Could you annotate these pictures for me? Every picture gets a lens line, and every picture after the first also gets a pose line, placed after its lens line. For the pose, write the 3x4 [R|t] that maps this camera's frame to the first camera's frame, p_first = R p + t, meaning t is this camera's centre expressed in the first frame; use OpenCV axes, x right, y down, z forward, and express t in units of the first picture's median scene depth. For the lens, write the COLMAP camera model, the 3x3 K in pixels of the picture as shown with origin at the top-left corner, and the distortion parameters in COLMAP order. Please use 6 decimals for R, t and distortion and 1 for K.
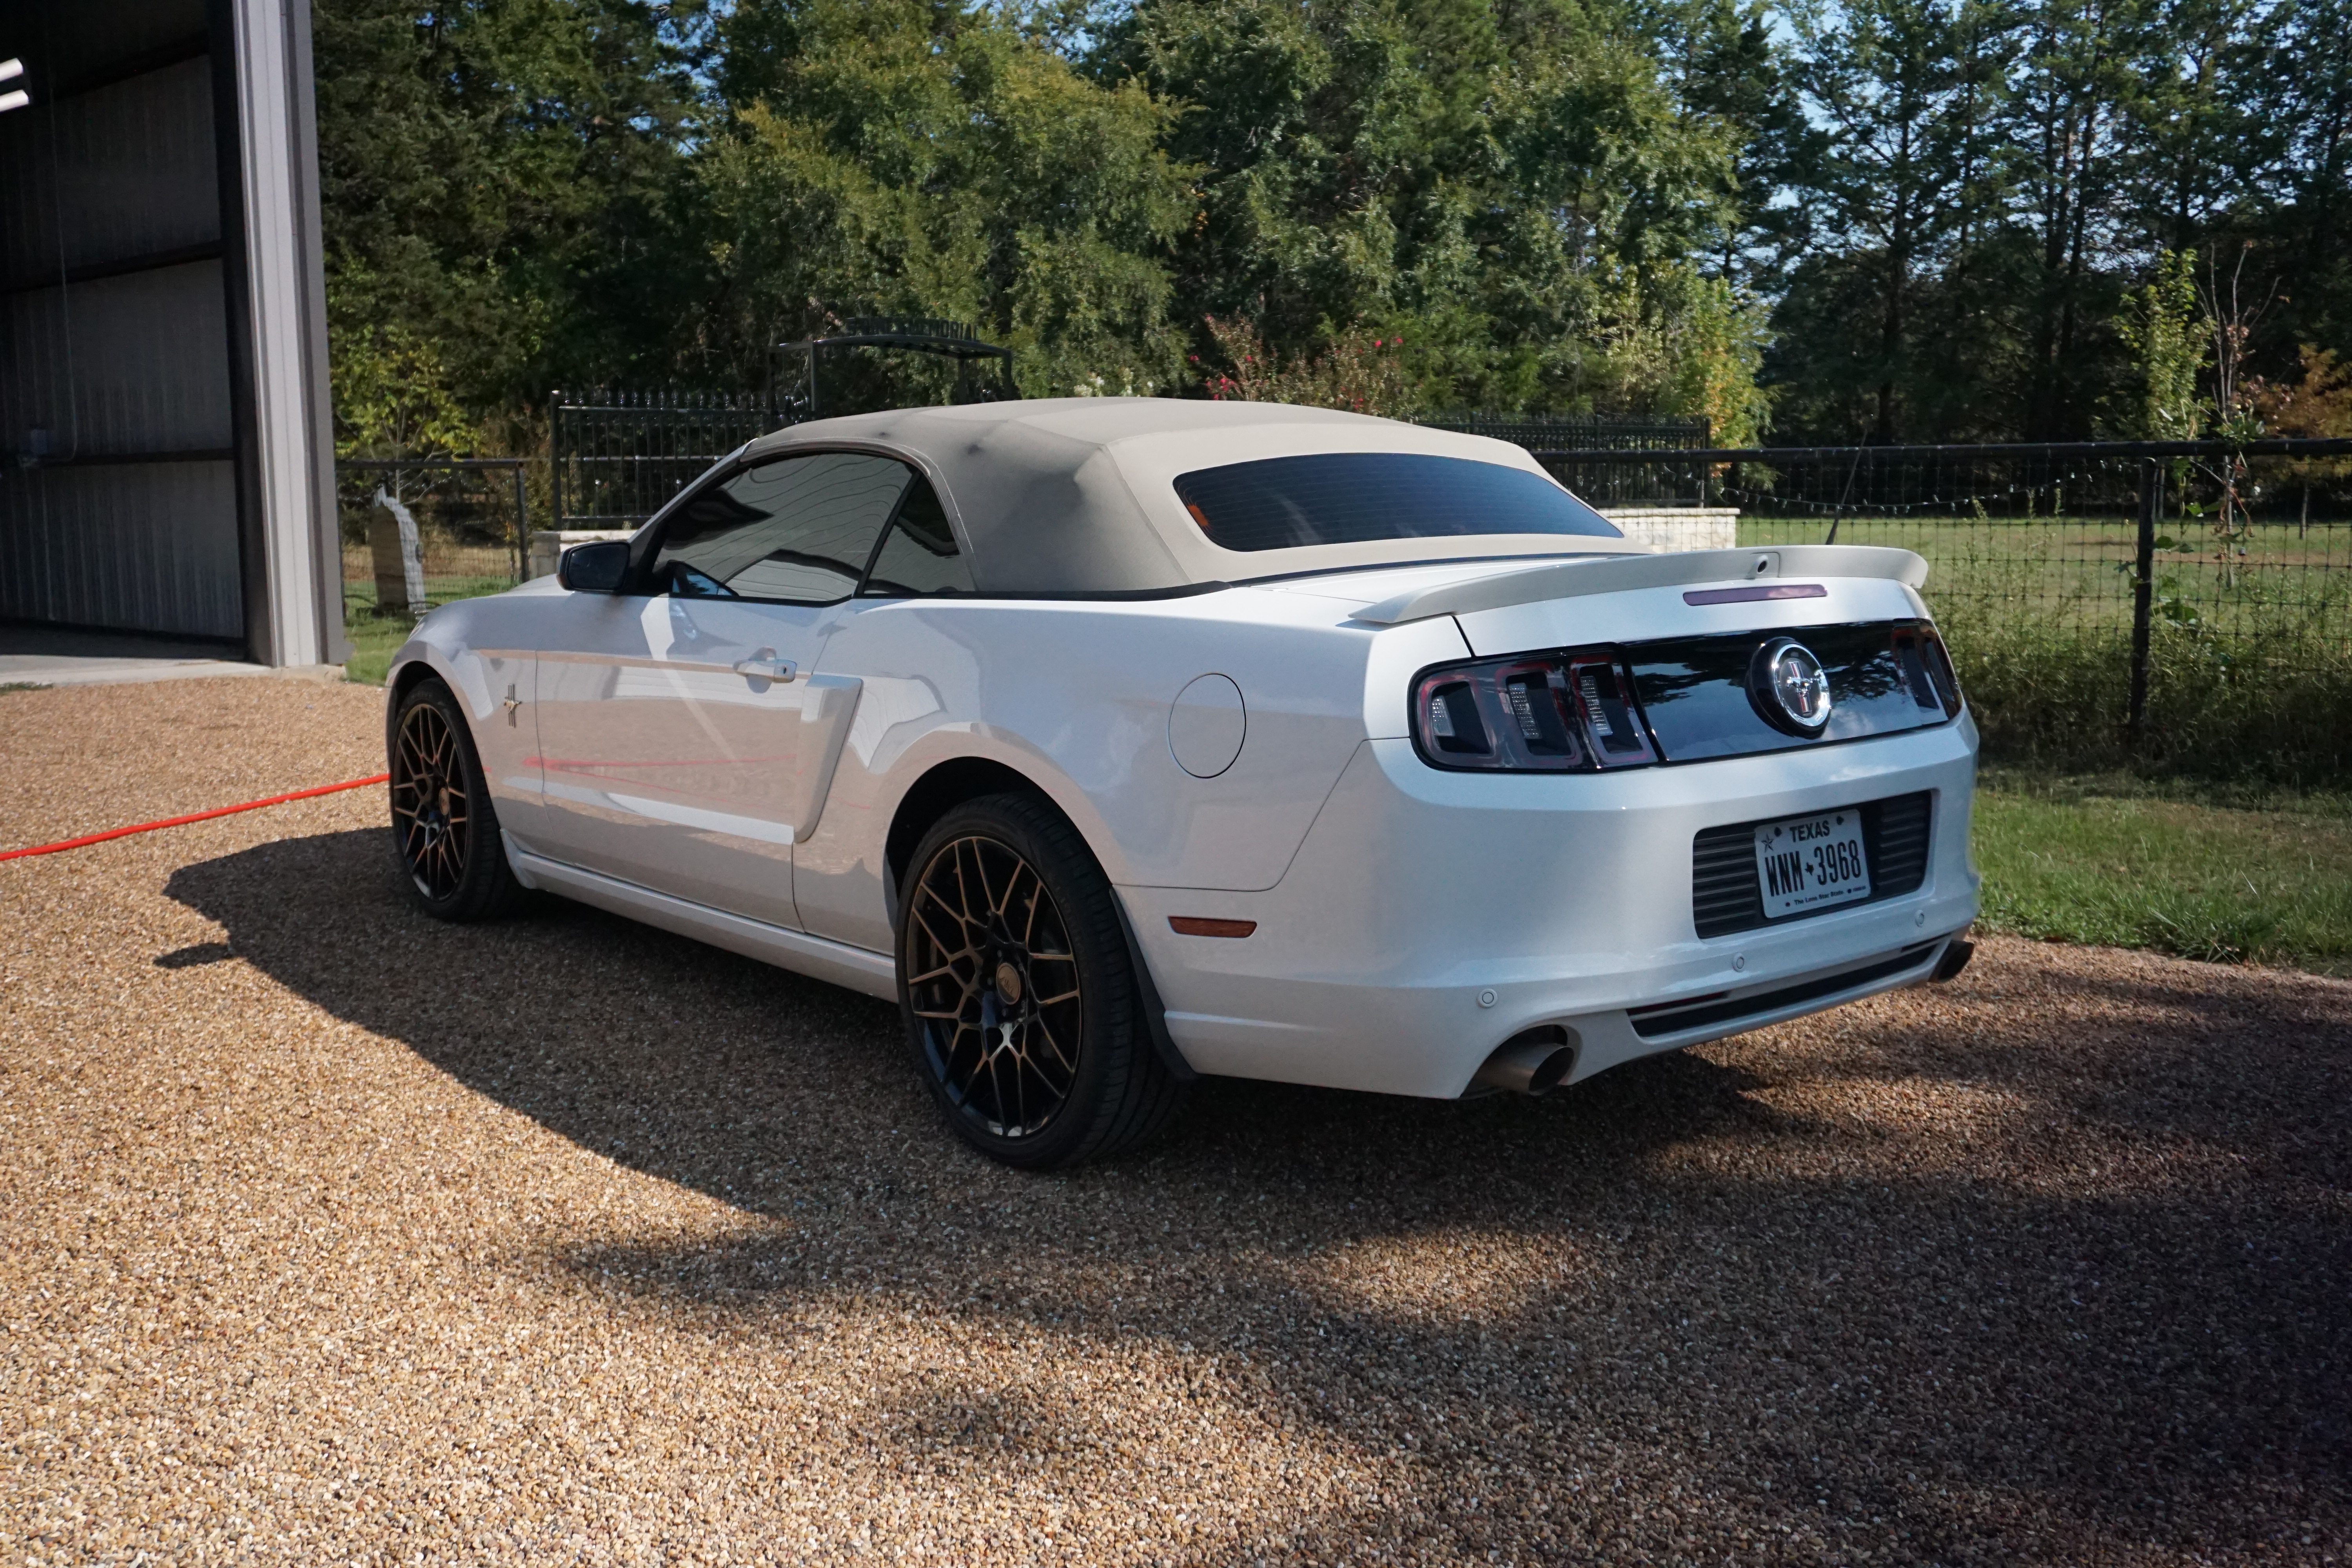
lens RADIAL K [[2171.1, 0, 1182.2], [0, 2171.1, 793.4], [0, 0, 1]] dist [0.002343, 0.000000]
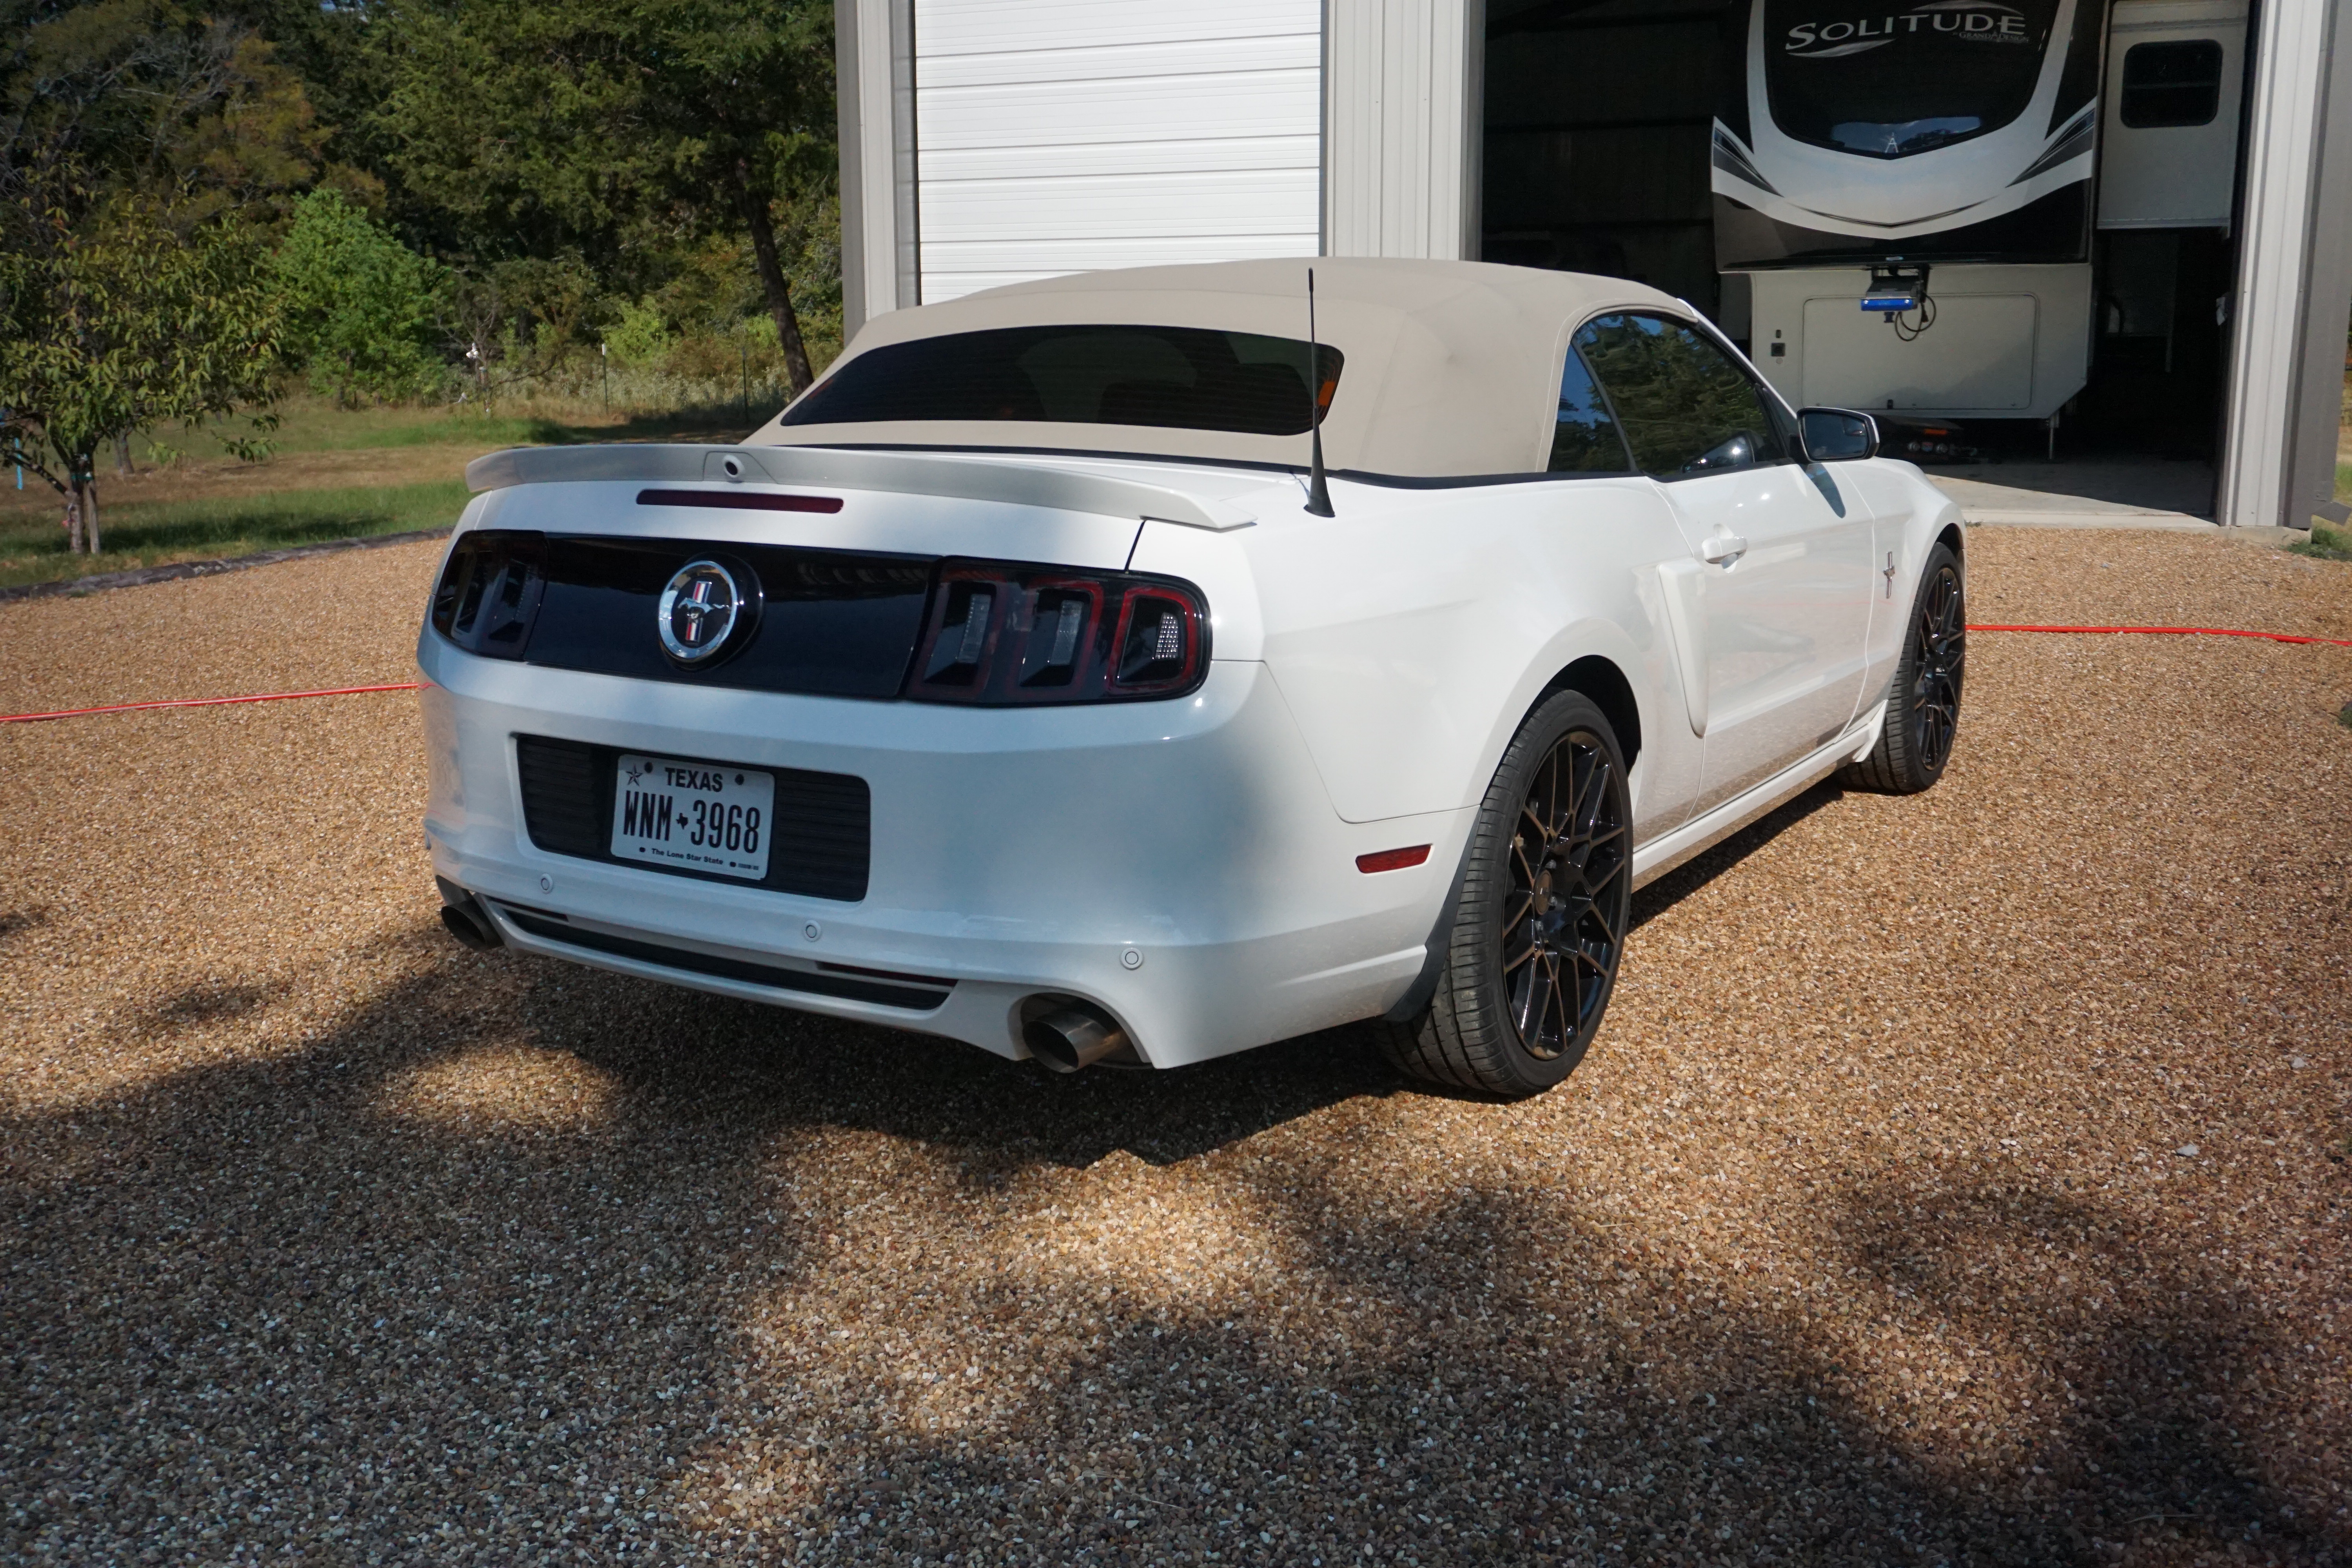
lens RADIAL K [[2171.1, 0, 1175.4], [0, 2171.1, 782.2], [0, 0, 1]] dist [0.002343, 0.000000]
pose [[0.302172, 0.194713, -0.933155, 1.159472], [-0.128063, 0.978334, 0.162671, -0.147150], [0.944612, 0.070348, 0.320561, 0.912729]]
